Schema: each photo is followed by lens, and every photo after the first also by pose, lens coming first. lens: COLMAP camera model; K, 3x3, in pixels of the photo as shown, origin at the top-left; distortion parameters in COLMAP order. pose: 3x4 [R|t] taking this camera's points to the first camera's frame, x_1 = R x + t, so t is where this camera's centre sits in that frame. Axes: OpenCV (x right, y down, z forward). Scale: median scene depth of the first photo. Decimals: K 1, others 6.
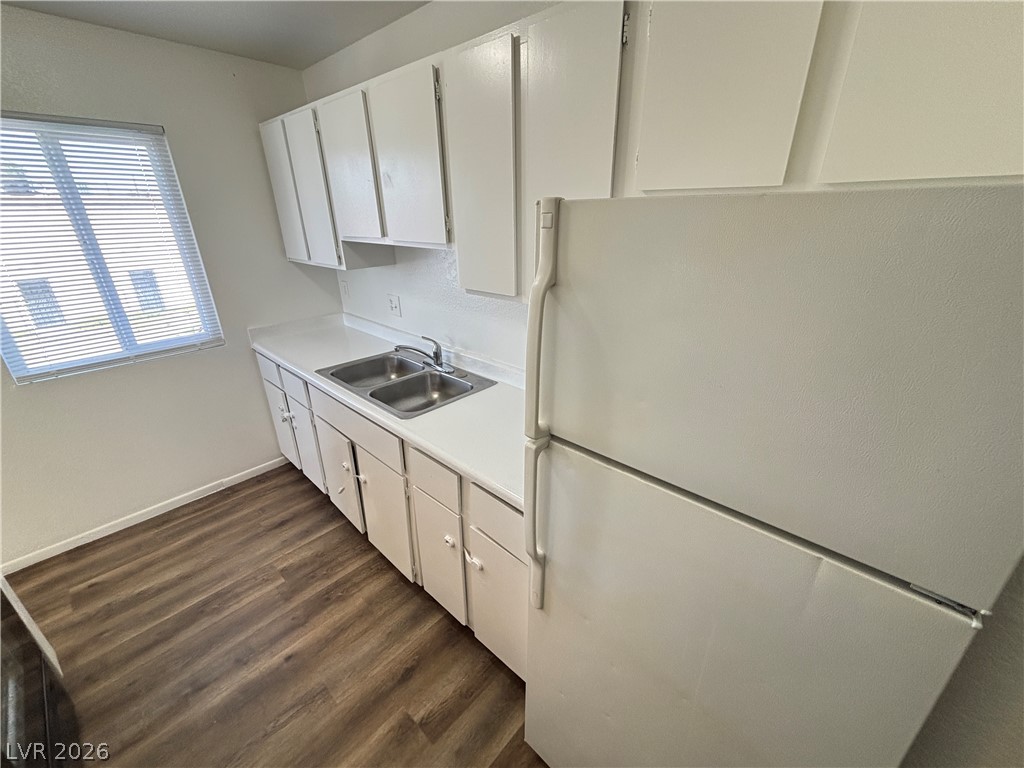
lens RADIAL K [[414.7, 0, 512.9], [0, 414.7, 384.6], [0, 0, 1]] dist [-0.001758, 0.001943]
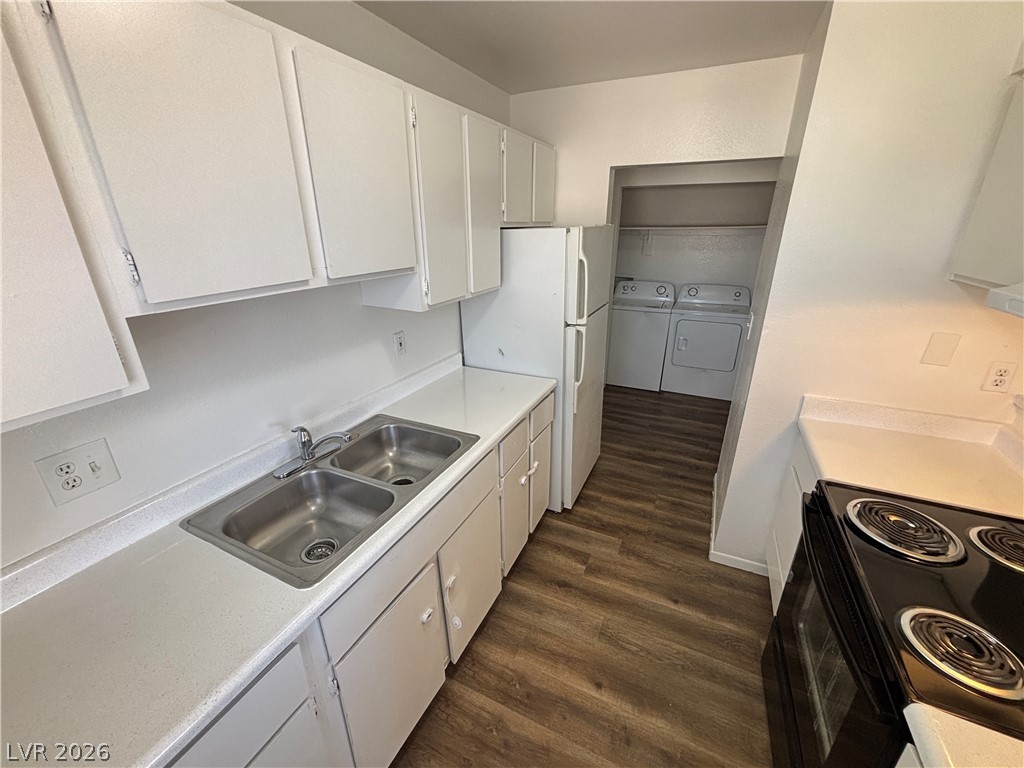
lens RADIAL K [[414.7, 0, 512.0], [0, 414.7, 383.9], [0, 0, 1]] dist [-0.001758, 0.001943]
pose [[-0.295726, -0.337777, 0.893562, -0.945922], [0.379644, 0.816801, 0.434404, -0.352637], [-0.876594, 0.467700, -0.113314, 0.816951]]
